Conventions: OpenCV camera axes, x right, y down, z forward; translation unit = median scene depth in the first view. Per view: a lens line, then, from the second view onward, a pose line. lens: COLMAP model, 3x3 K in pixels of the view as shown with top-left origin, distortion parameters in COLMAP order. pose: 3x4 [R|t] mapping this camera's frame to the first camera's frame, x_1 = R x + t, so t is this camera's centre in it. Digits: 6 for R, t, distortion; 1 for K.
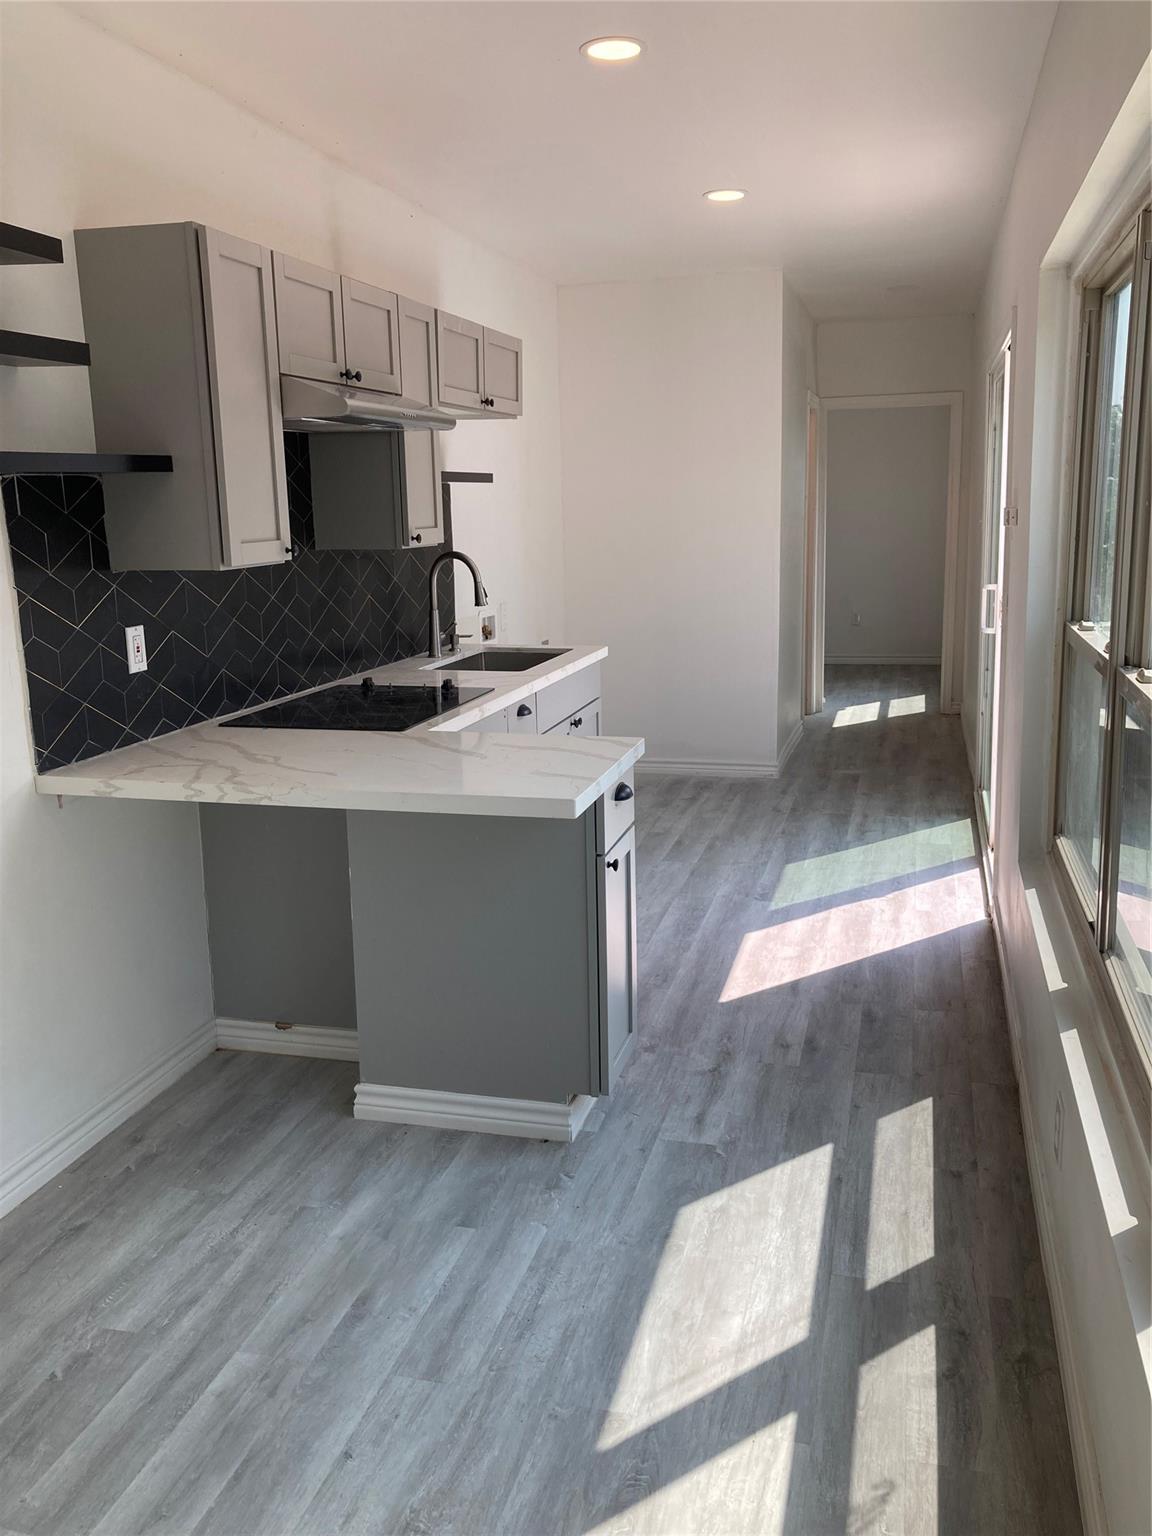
lens RADIAL K [[1263.3, 0, 572.8], [0, 1263.3, 768.6], [0, 0, 1]] dist [0.055674, -0.012032]
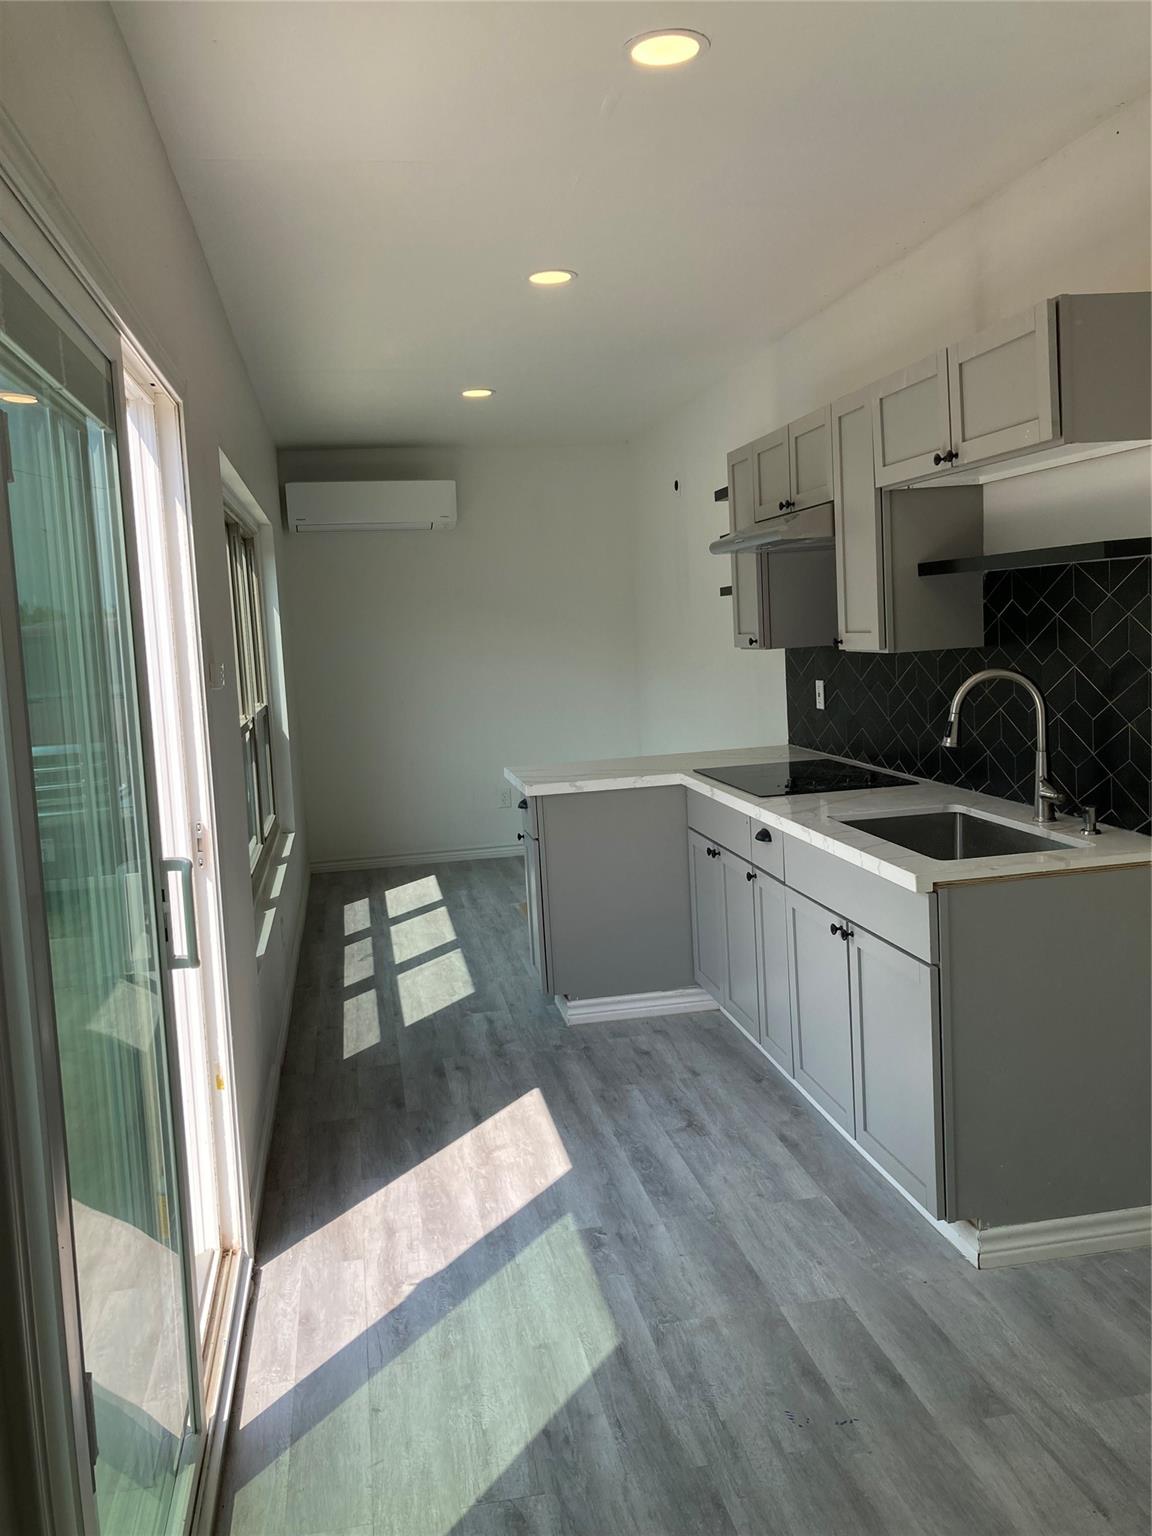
lens RADIAL K [[1263.3, 0, 571.5], [0, 1263.3, 762.8], [0, 0, 1]] dist [0.055674, -0.012032]
pose [[-0.901234, 0.113271, -0.418267, 0.461760], [-0.024662, 0.950261, 0.310478, -0.374605], [0.432631, 0.290128, -0.853614, 1.688691]]
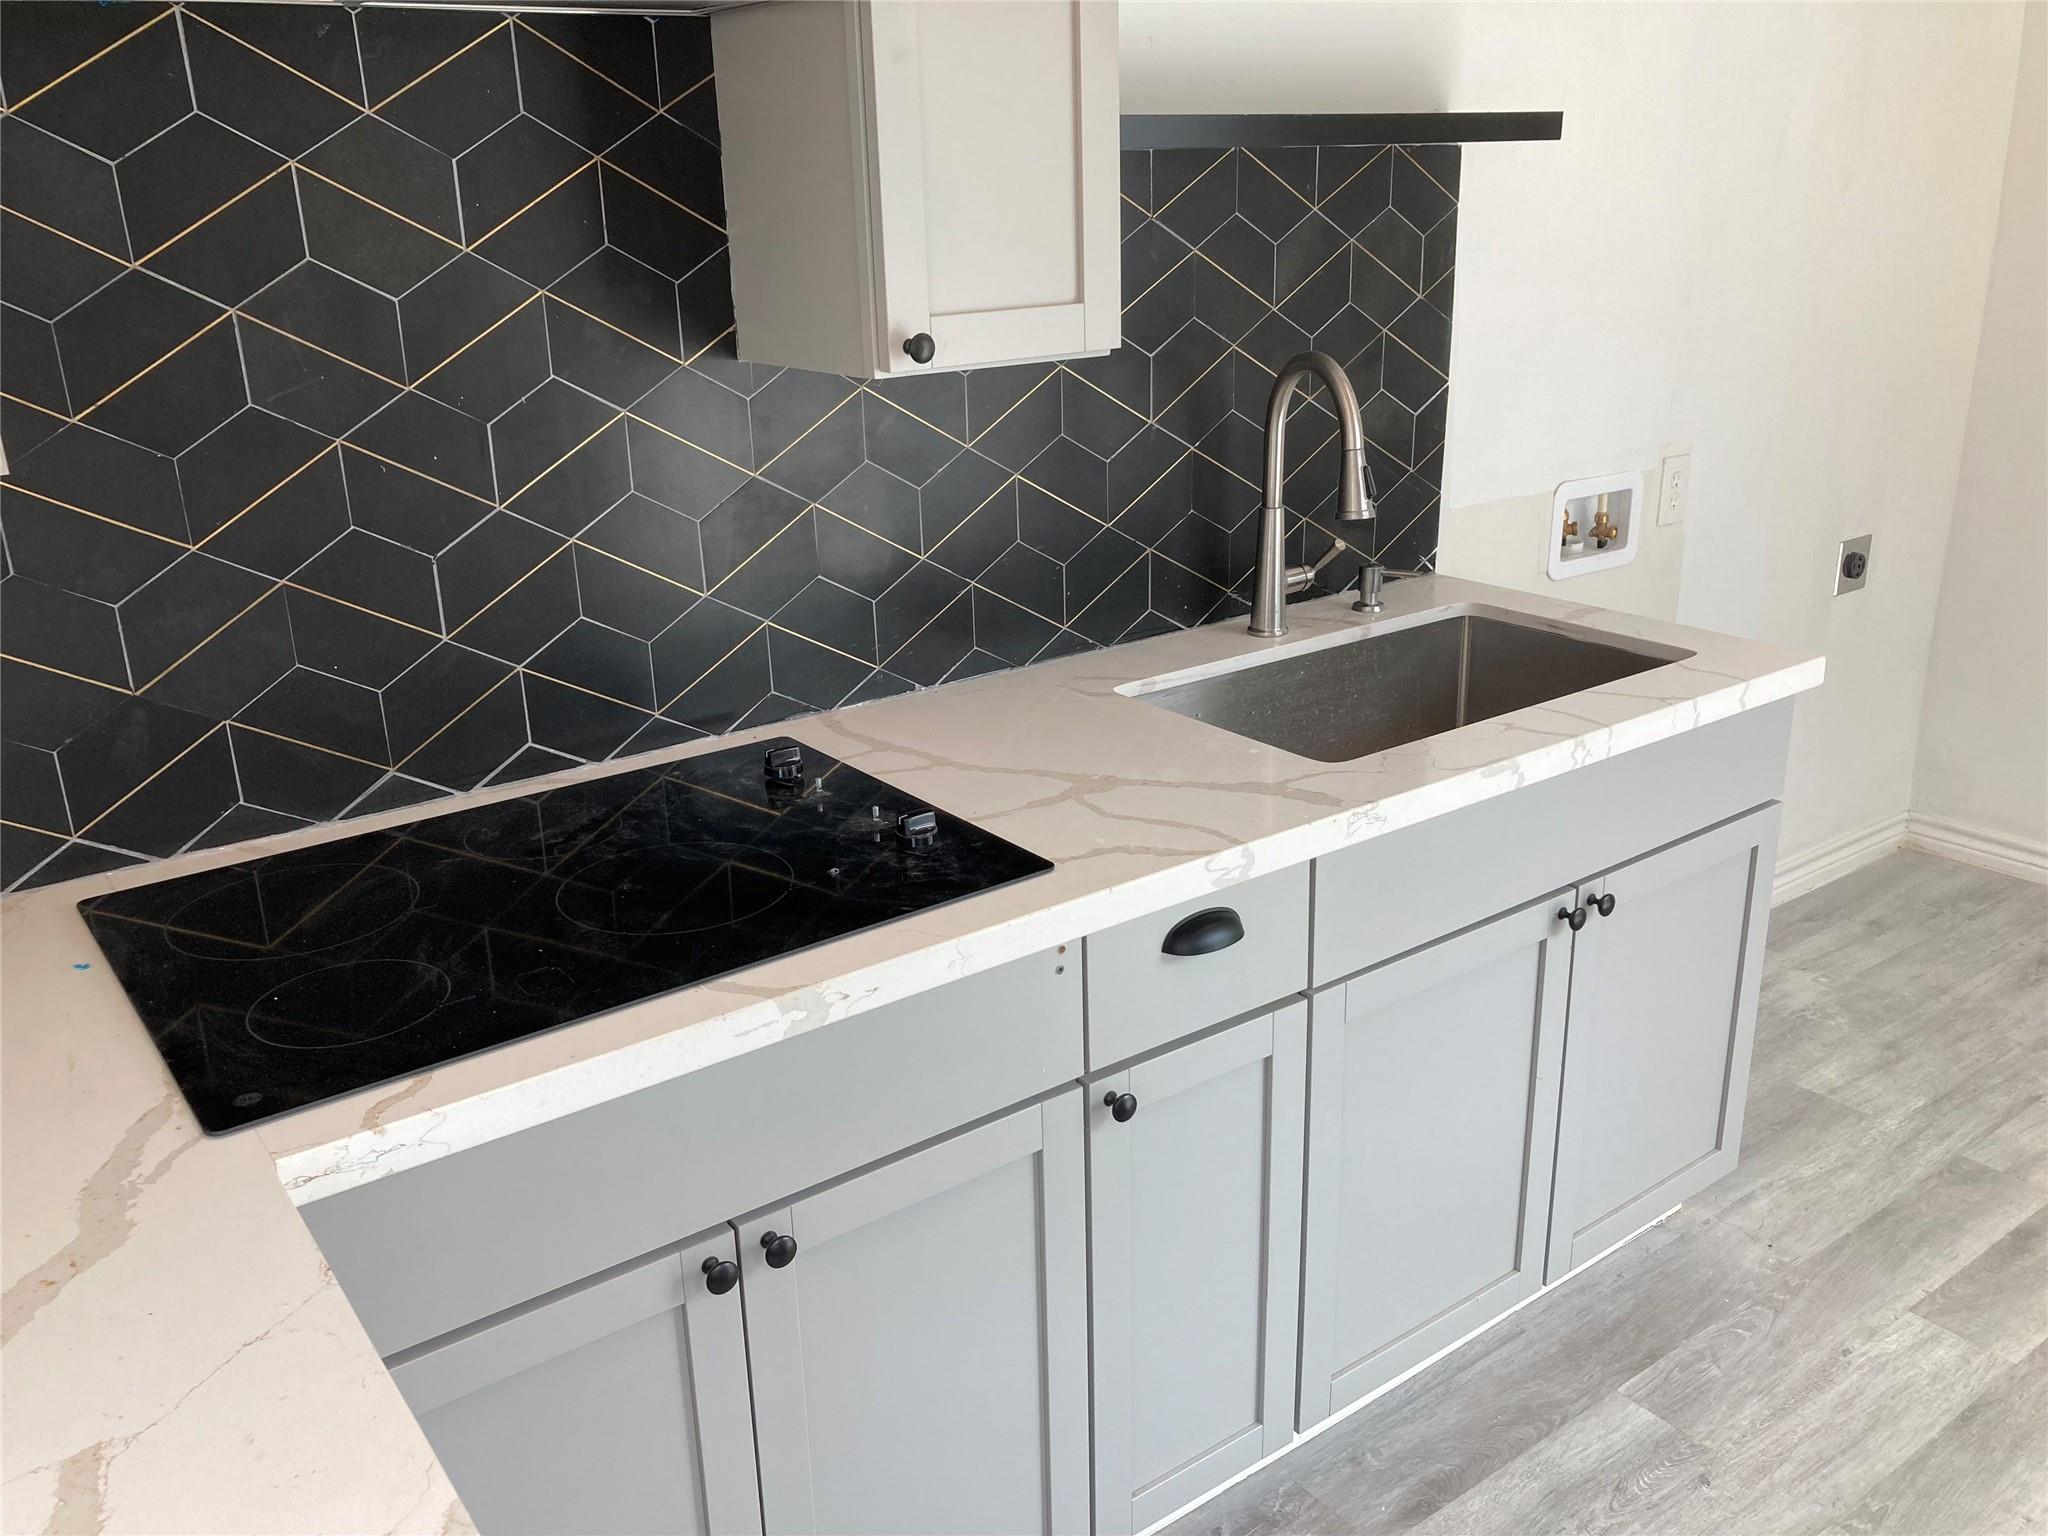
lens RADIAL K [[1684.4, 0, 1021.3], [0, 1684.4, 765.7], [0, 0, 1]] dist [0.055674, -0.012032]
pose [[0.778948, 0.165531, -0.604847, 0.192670], [-0.089877, 0.984043, 0.153560, -0.158546], [0.620615, -0.065254, 0.781396, 0.733626]]
